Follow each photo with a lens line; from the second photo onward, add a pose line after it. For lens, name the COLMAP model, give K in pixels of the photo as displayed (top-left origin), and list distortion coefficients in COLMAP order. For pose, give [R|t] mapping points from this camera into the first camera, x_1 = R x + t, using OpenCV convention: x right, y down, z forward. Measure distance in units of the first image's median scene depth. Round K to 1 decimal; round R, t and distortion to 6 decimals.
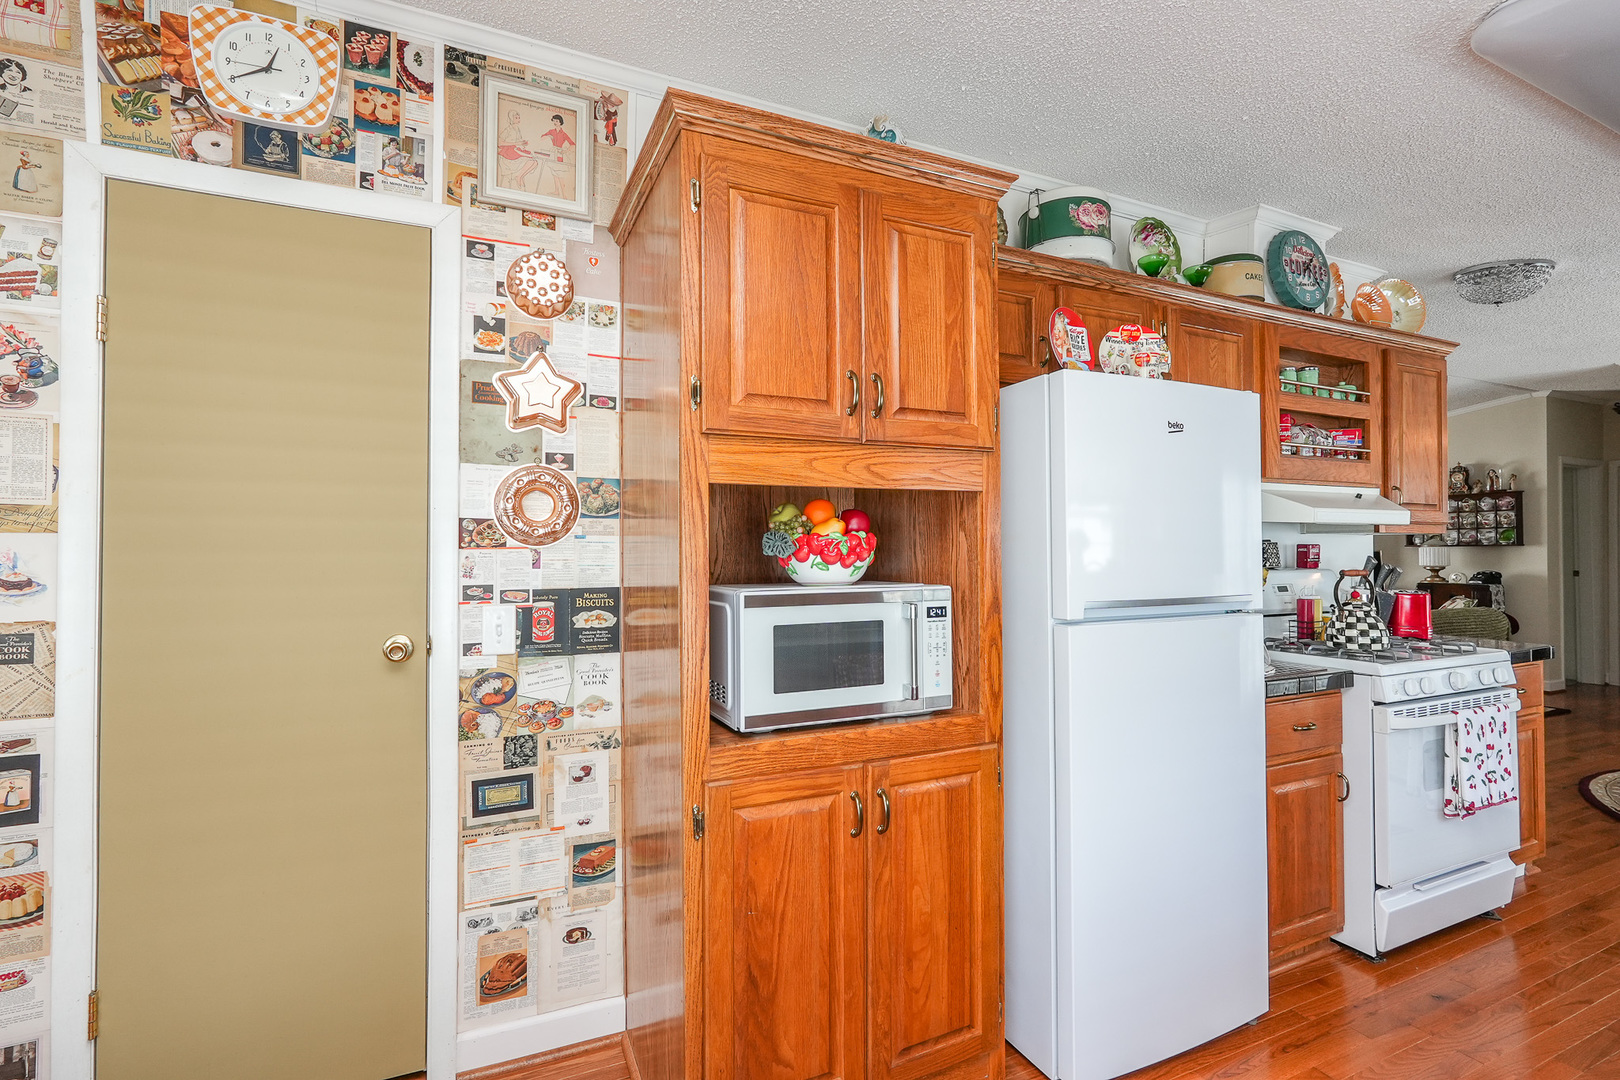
lens RADIAL K [[739.4, 0, 806.9], [0, 739.4, 541.8], [0, 0, 1]] dist [-0.020853, 0.010947]
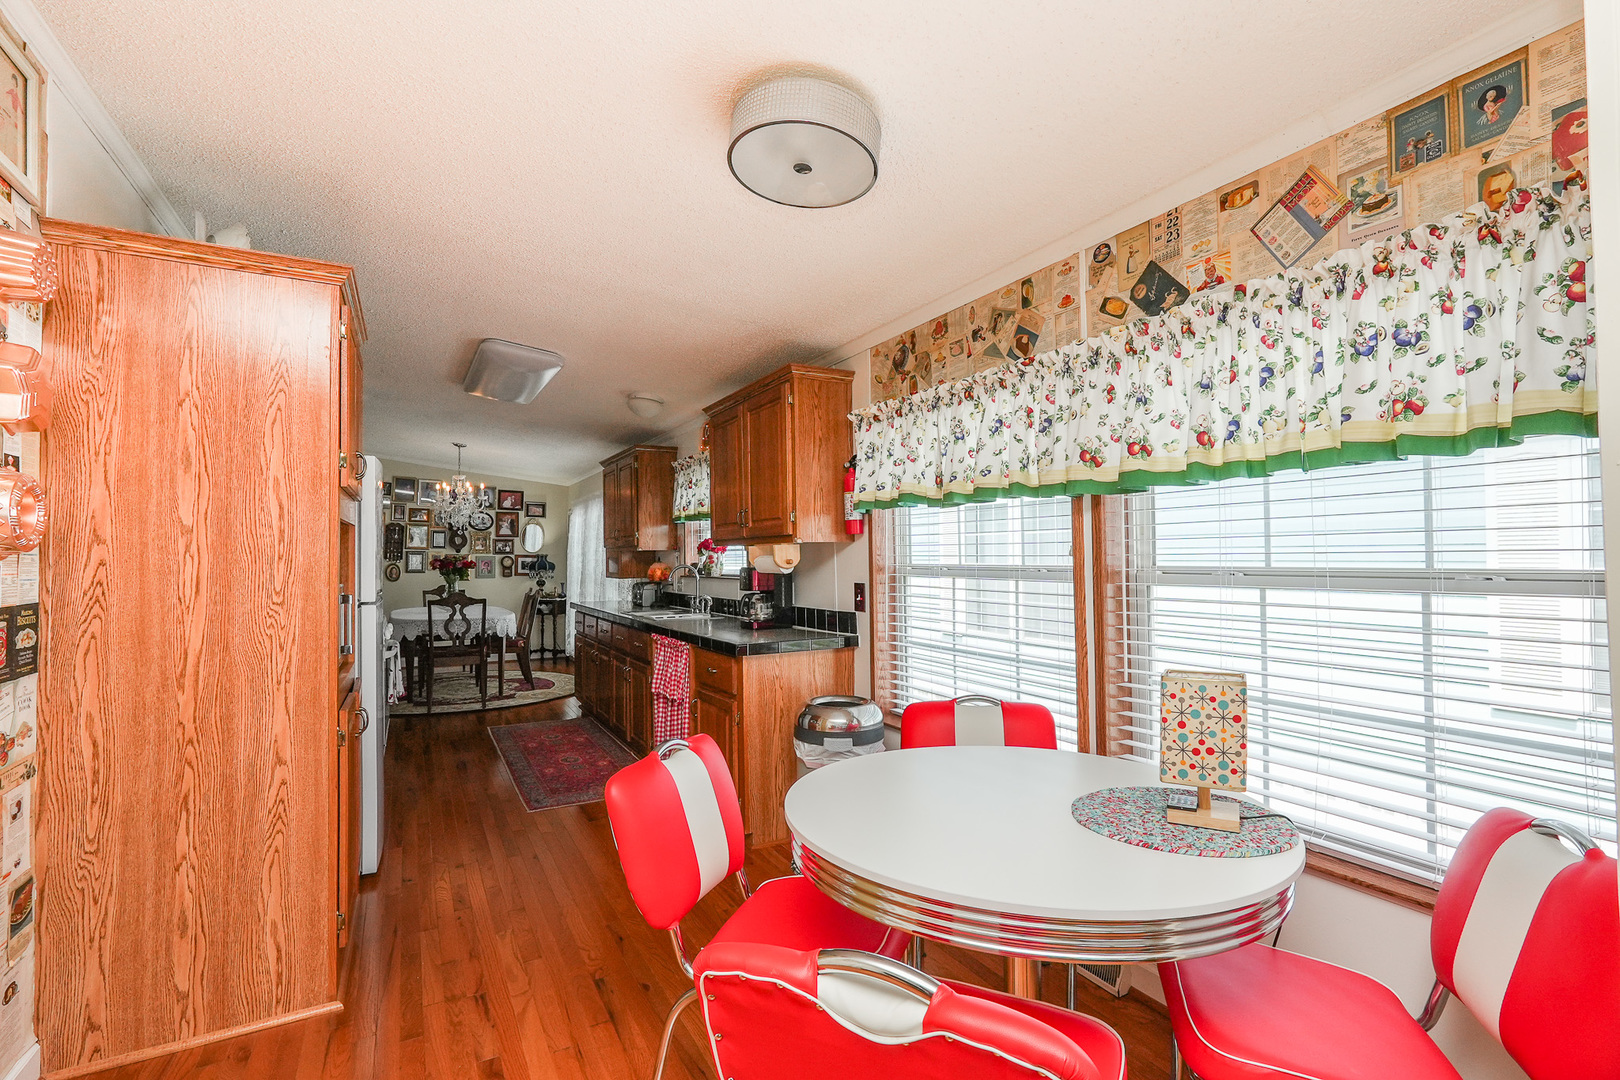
lens RADIAL K [[739.4, 0, 806.9], [0, 739.4, 541.8], [0, 0, 1]] dist [-0.020853, 0.010947]
pose [[-0.069698, 0.021048, 0.997346, -1.391642], [-0.006783, 0.999744, -0.021572, -0.002560], [-0.997545, -0.008268, -0.069537, 0.107751]]
